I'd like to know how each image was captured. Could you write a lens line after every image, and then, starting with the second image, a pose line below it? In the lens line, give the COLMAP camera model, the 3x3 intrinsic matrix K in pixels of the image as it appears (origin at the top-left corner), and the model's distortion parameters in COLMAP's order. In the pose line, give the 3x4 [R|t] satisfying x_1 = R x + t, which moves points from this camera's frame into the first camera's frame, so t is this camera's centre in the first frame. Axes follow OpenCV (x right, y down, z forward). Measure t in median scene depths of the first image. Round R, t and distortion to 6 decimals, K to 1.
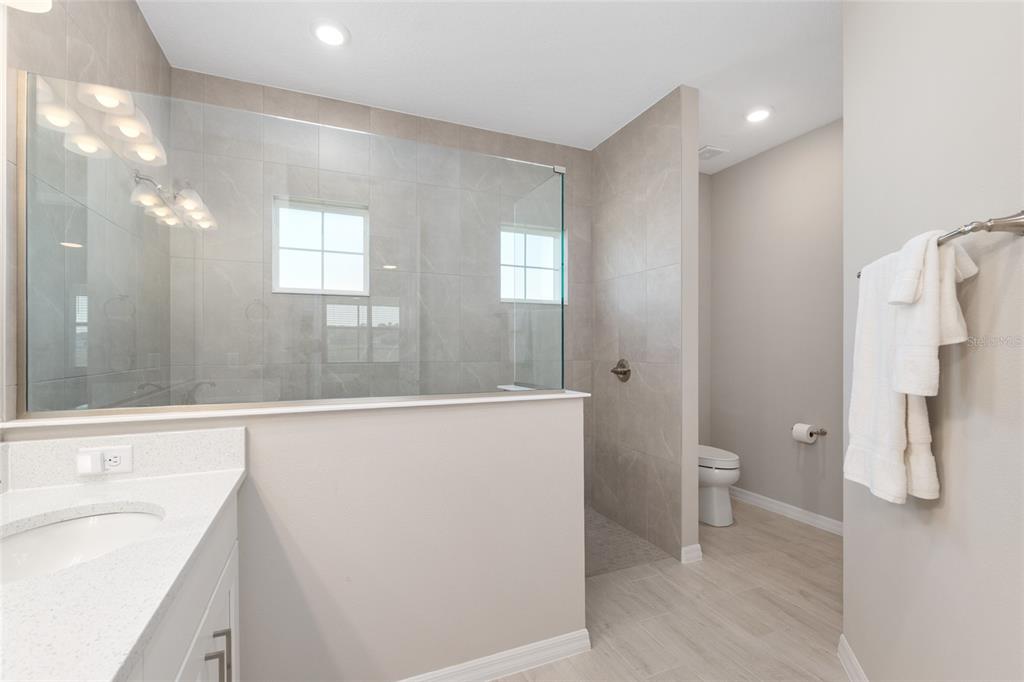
lens RADIAL K [[450.4, 0, 510.7], [0, 450.4, 348.5], [0, 0, 1]] dist [0.001222, 0.000124]
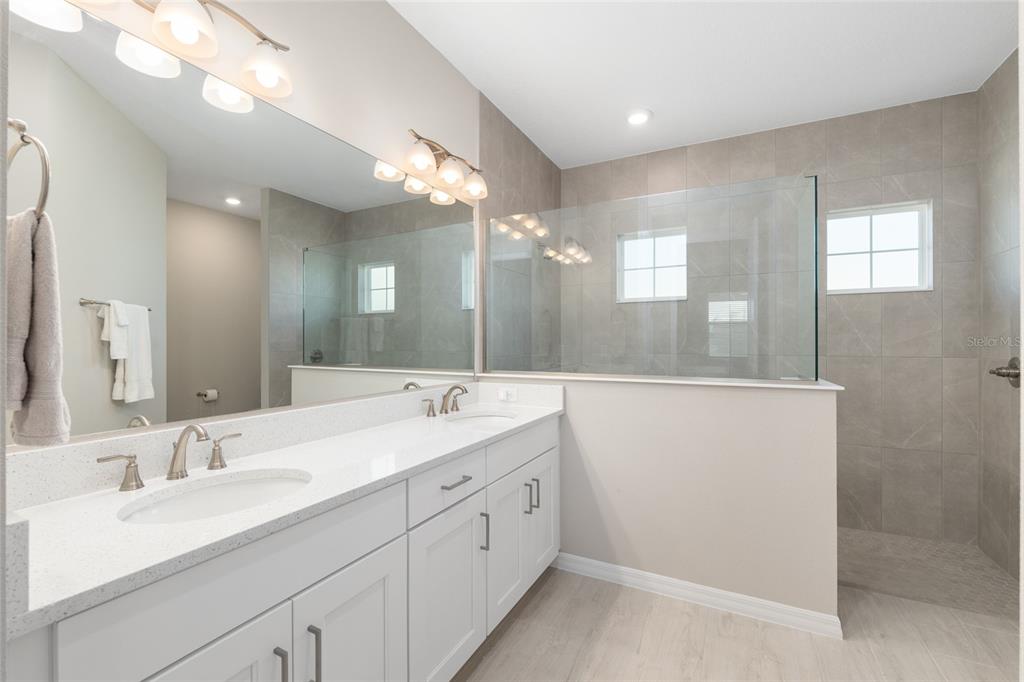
lens RADIAL K [[450.4, 0, 514.1], [0, 450.4, 339.0], [0, 0, 1]] dist [0.001222, 0.000124]
pose [[0.641523, -0.003448, -0.767096, 0.348439], [-0.002460, 0.999976, -0.006552, 0.000110], [0.767100, 0.006090, 0.641499, -0.159001]]
